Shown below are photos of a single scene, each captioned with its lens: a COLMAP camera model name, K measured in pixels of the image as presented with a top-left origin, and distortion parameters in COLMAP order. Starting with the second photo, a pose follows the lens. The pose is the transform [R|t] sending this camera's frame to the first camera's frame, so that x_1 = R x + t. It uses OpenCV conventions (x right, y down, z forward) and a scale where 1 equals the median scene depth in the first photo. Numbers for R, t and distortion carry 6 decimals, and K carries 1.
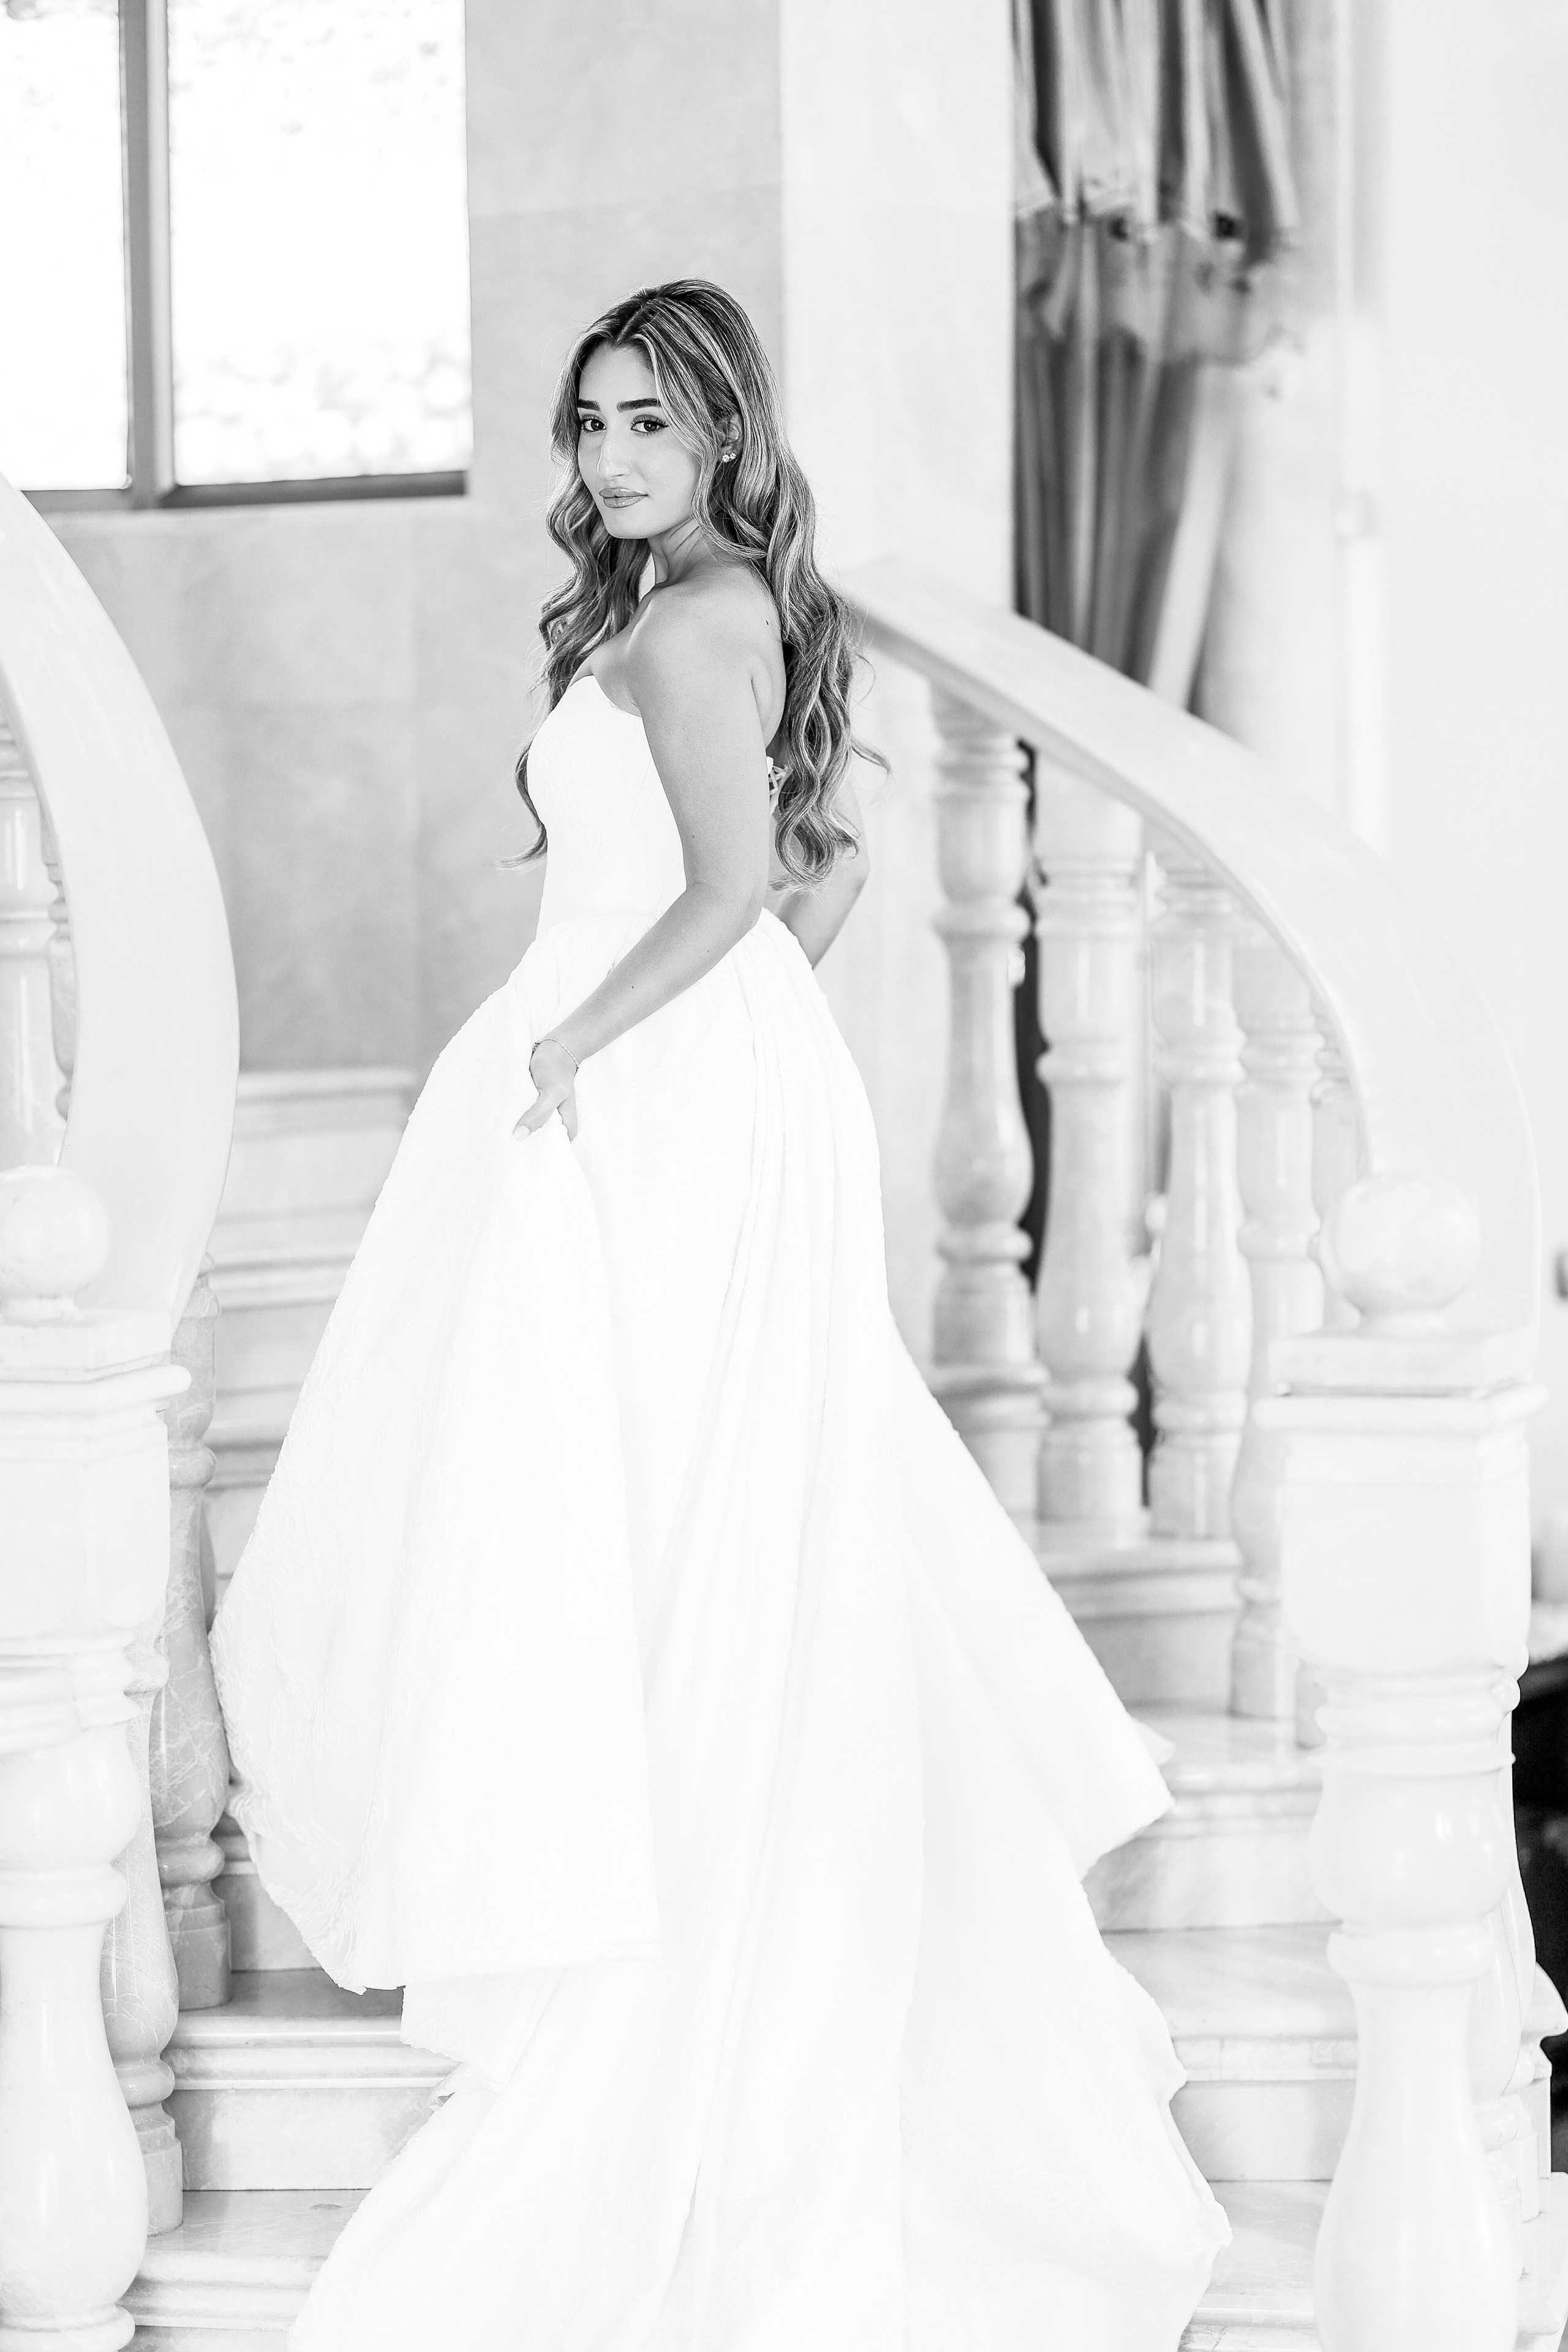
lens RADIAL K [[5708.4, 0, 802.2], [0, 5708.4, 1180.1], [0, 0, 1]] dist [0.054353, -0.453210]
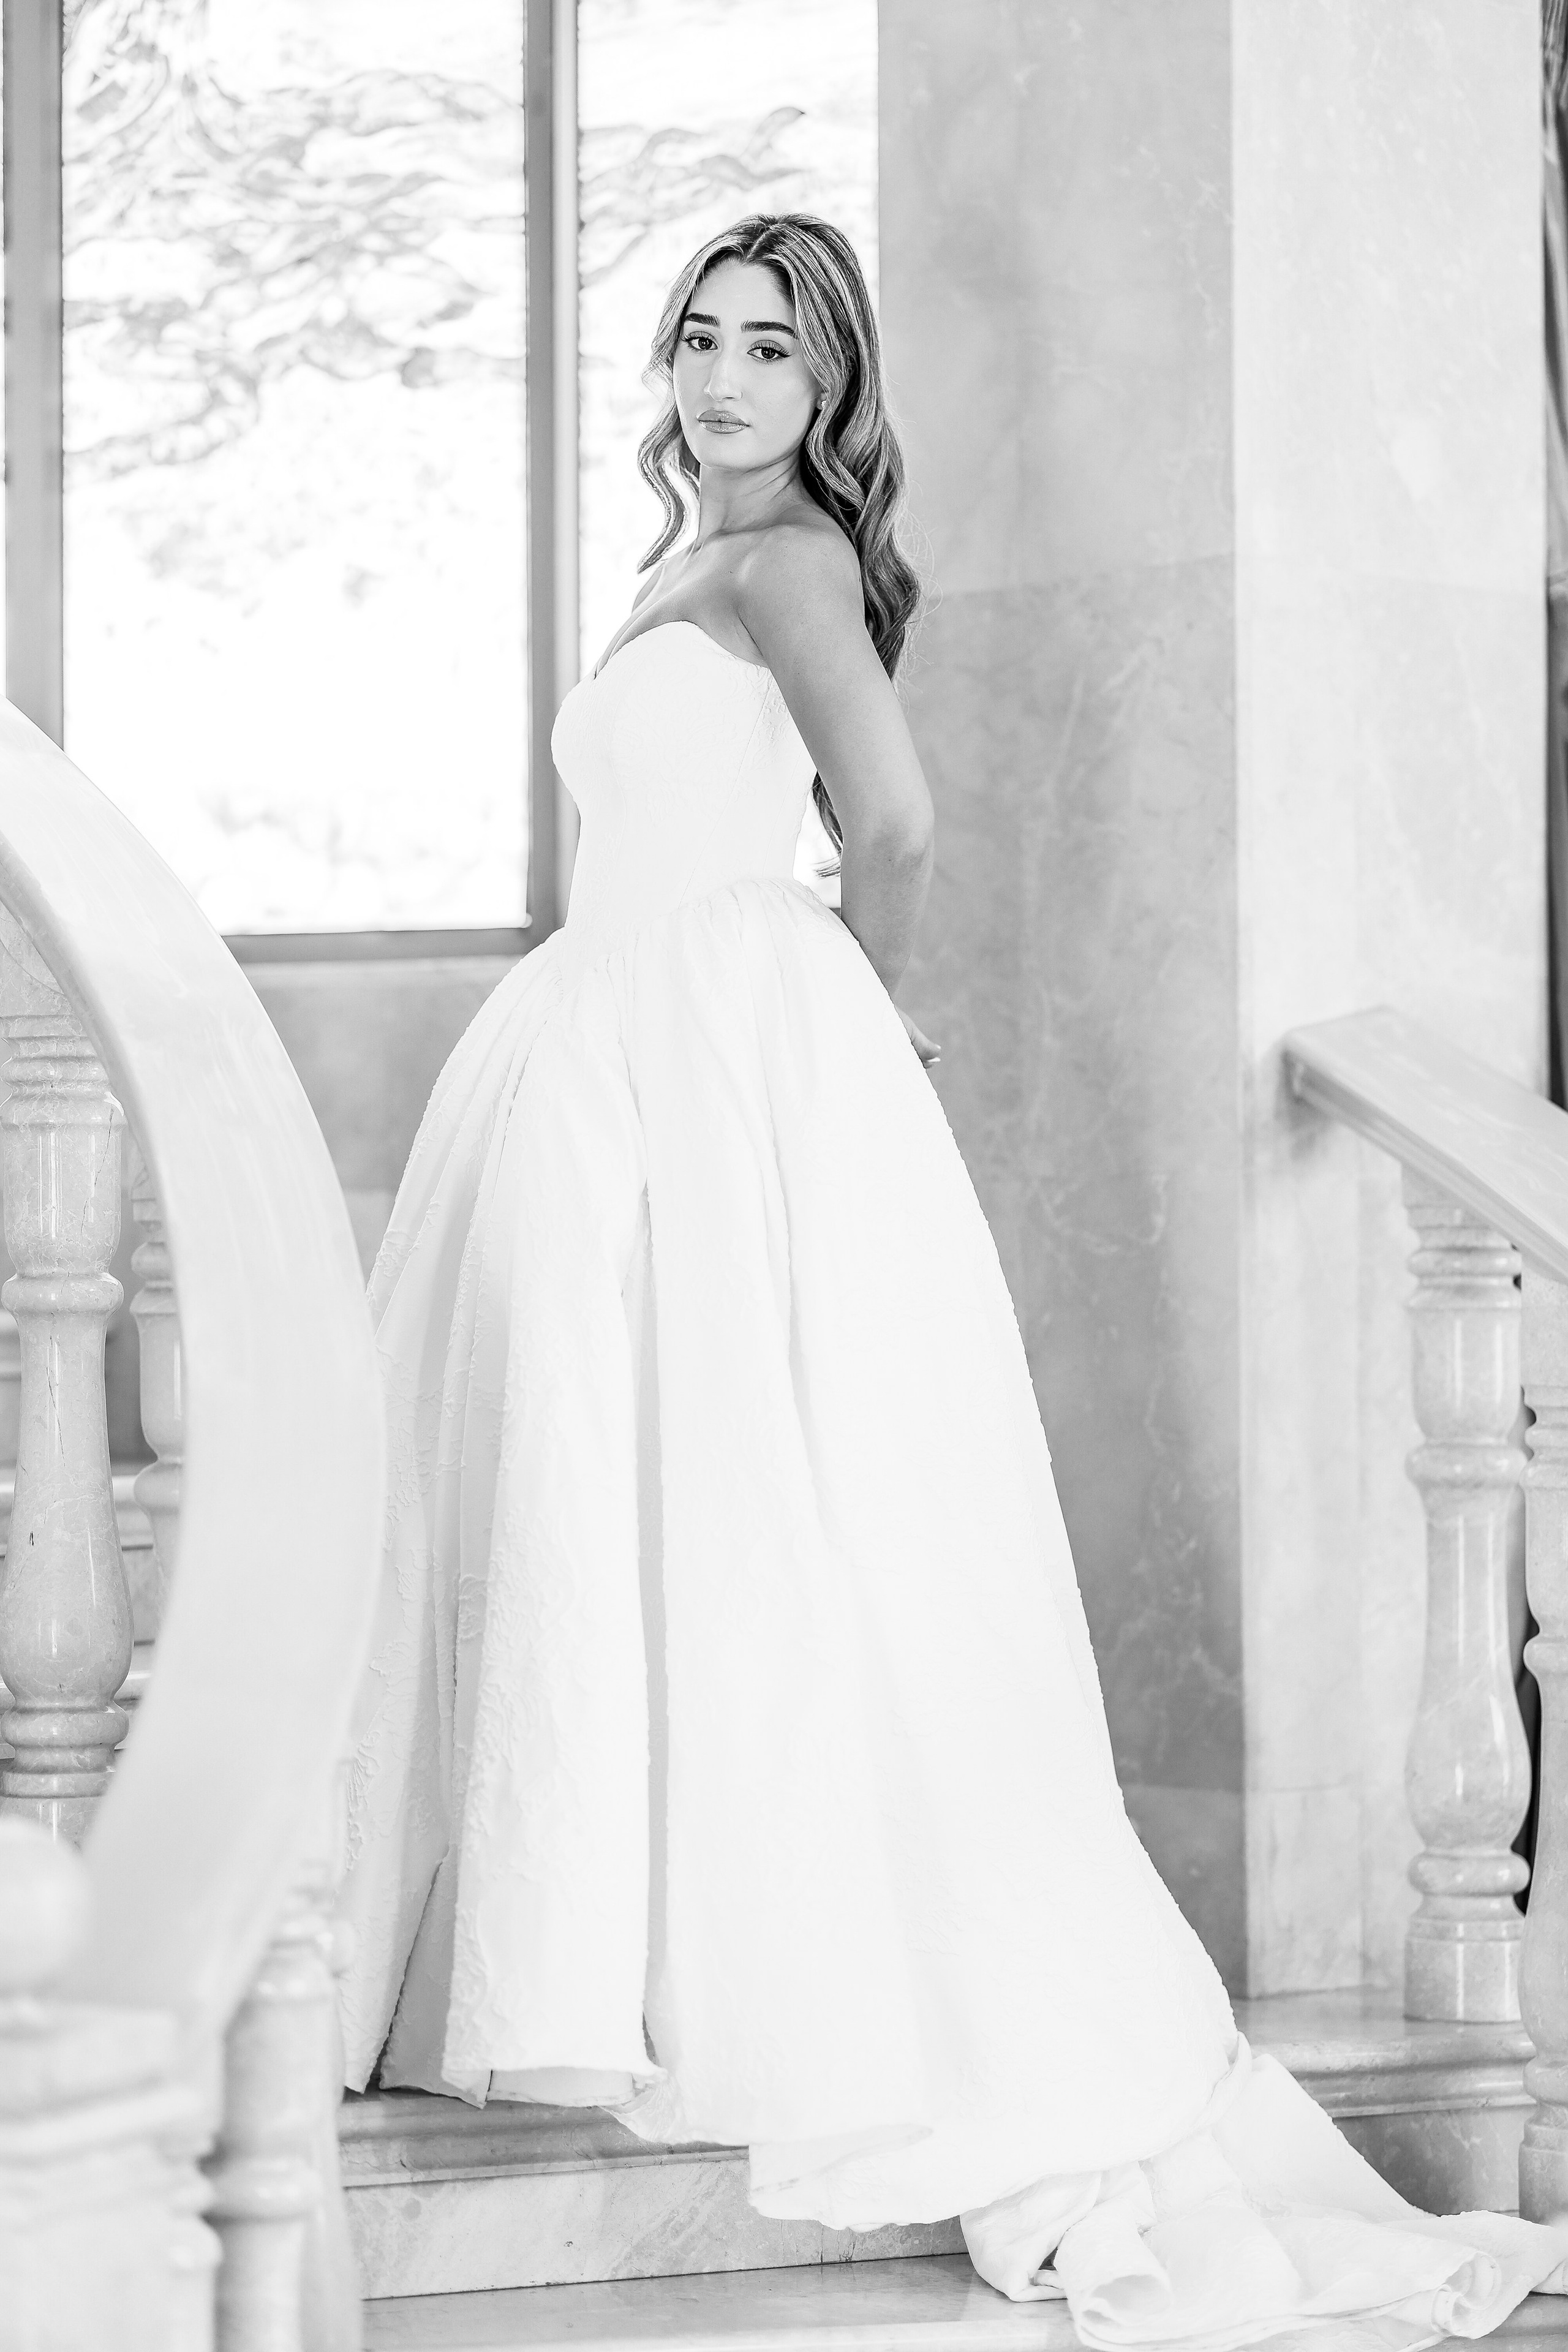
lens RADIAL K [[5678.8, 0, 784.0], [0, 5678.8, 1176.0], [0, 0, 1]] dist [0.049312, -0.437469]
pose [[0.985077, 0.002970, -0.172090, 0.073821], [-0.016009, 0.997098, -0.074429, -0.024800], [0.171370, 0.076073, 0.982265, 0.201657]]
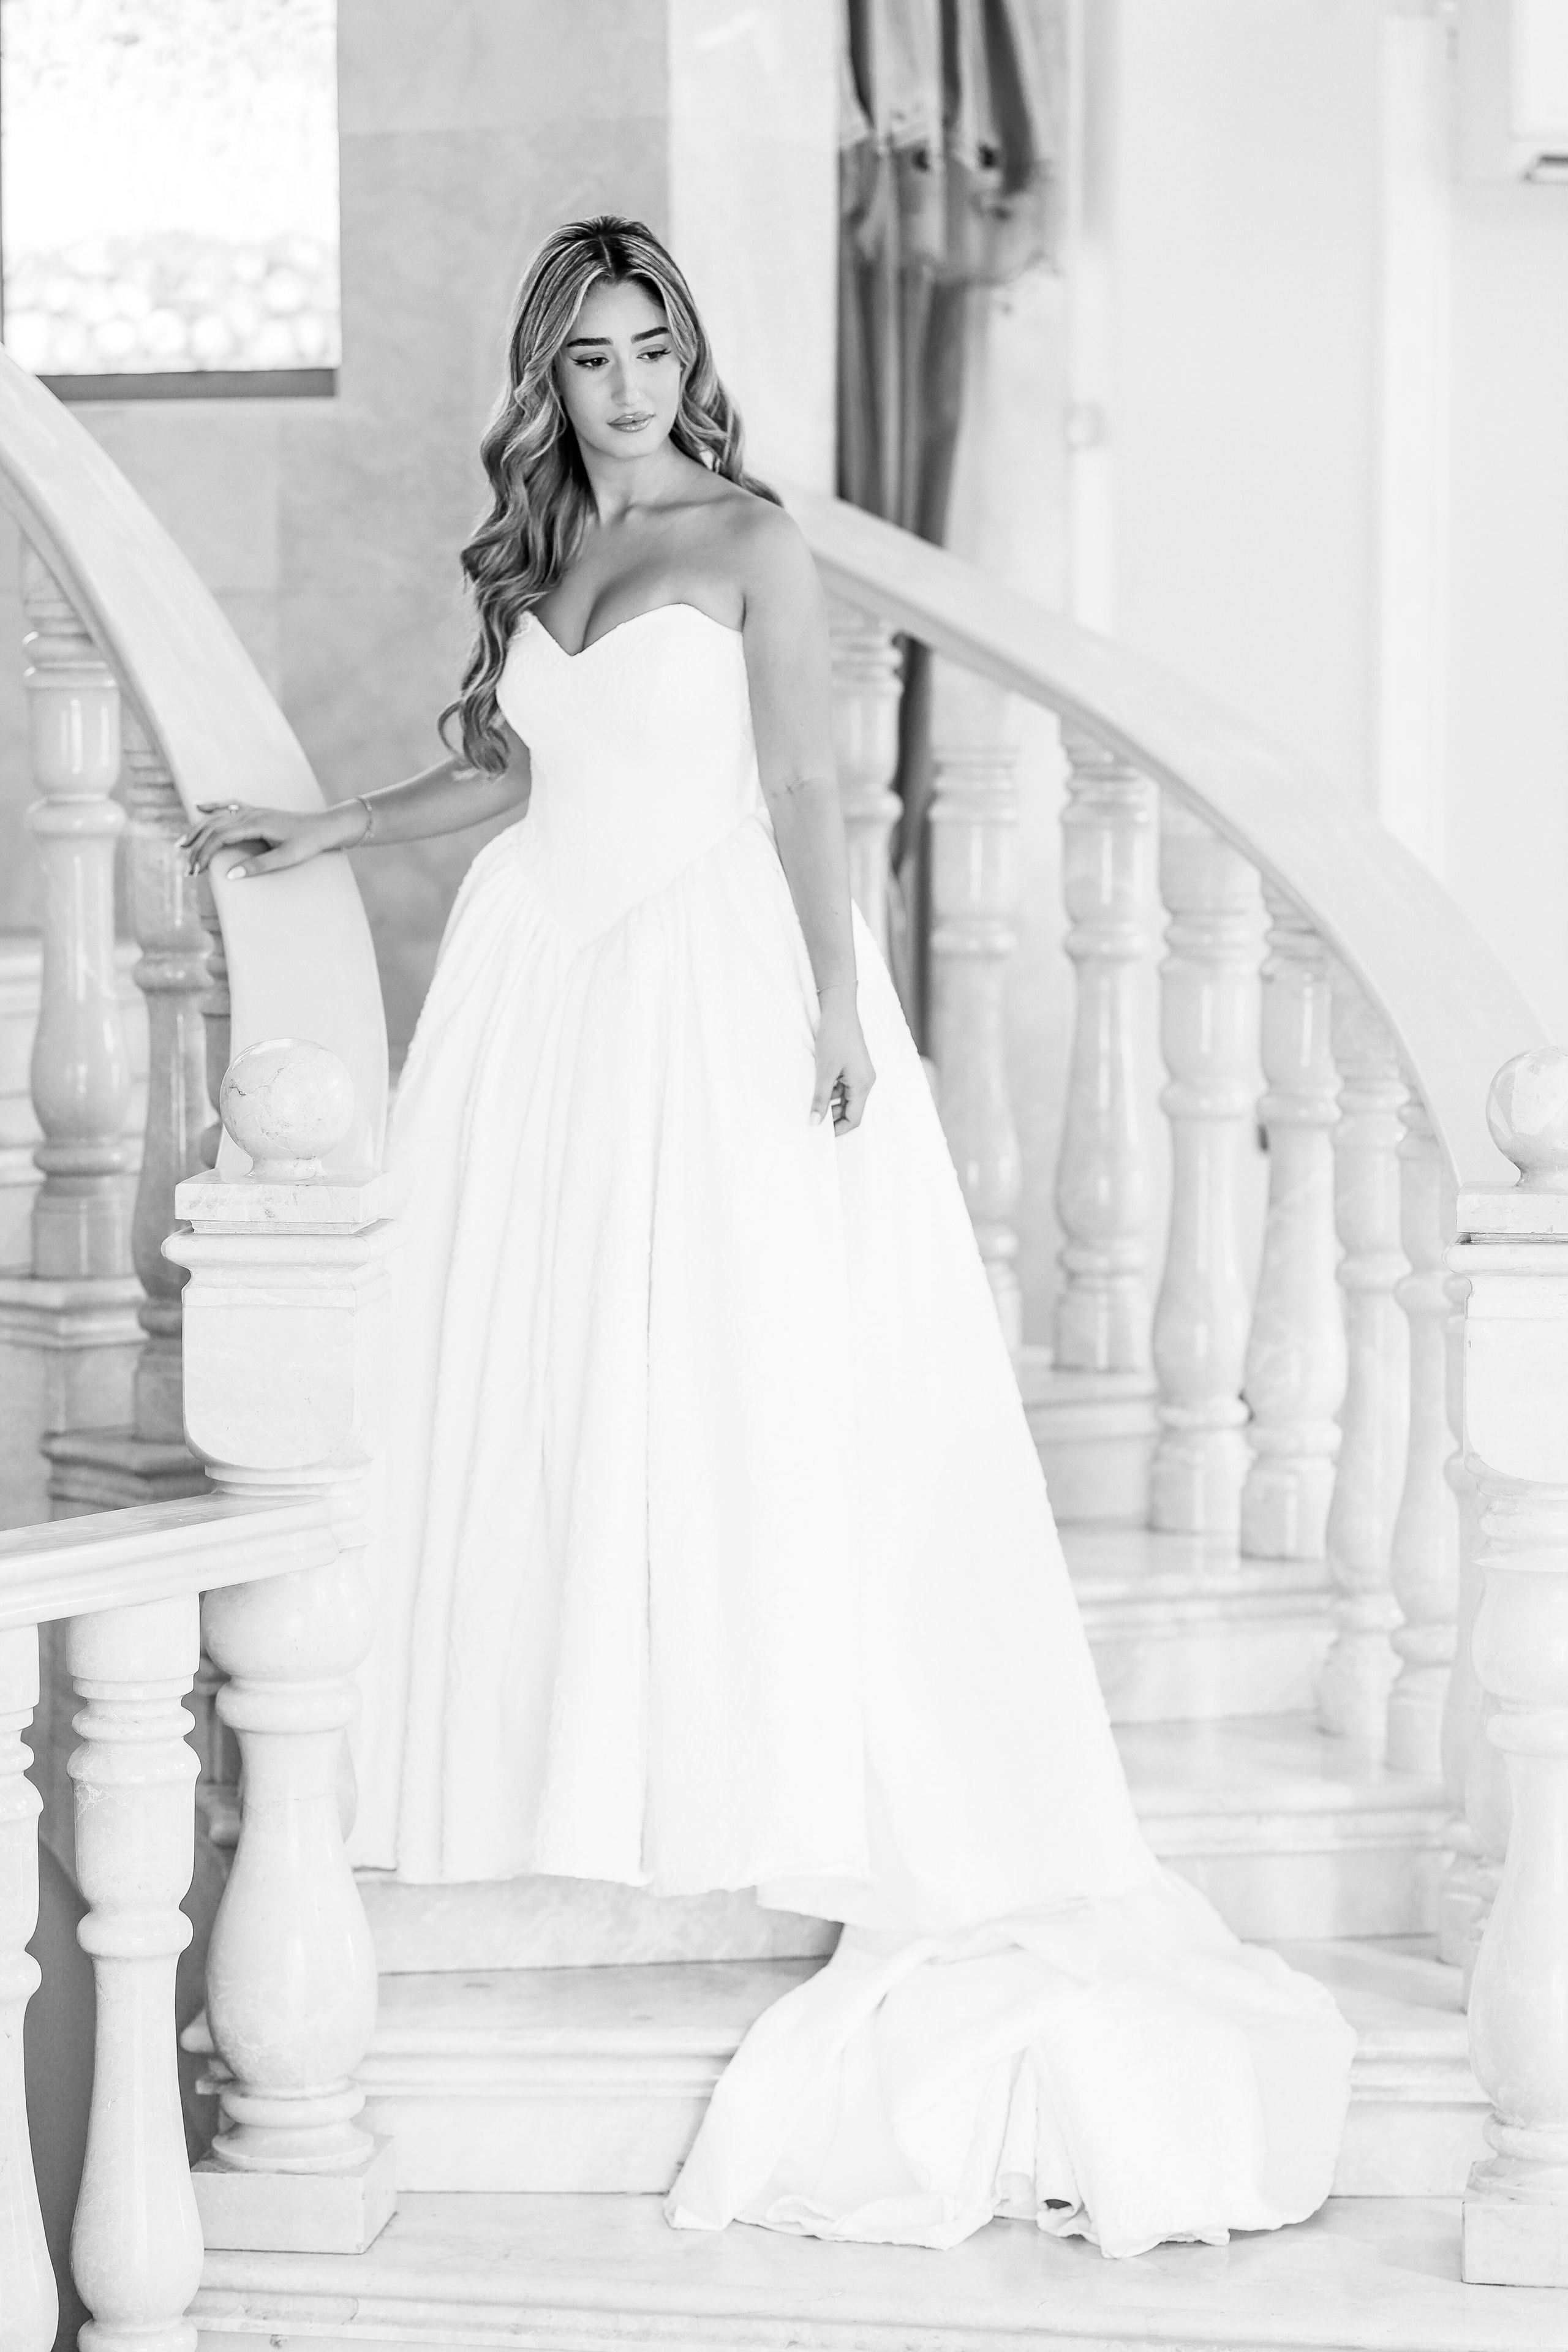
lens RADIAL K [[5733.2, 0, 784.0], [0, 5733.2, 1176.0], [0, 0, 1]] dist [0.043794, -0.633377]
pose [[0.984049, -0.002853, 0.177873, -0.175969], [-0.001975, 0.999634, 0.026964, -0.004269], [-0.177885, -0.026885, 0.983684, -0.070604]]
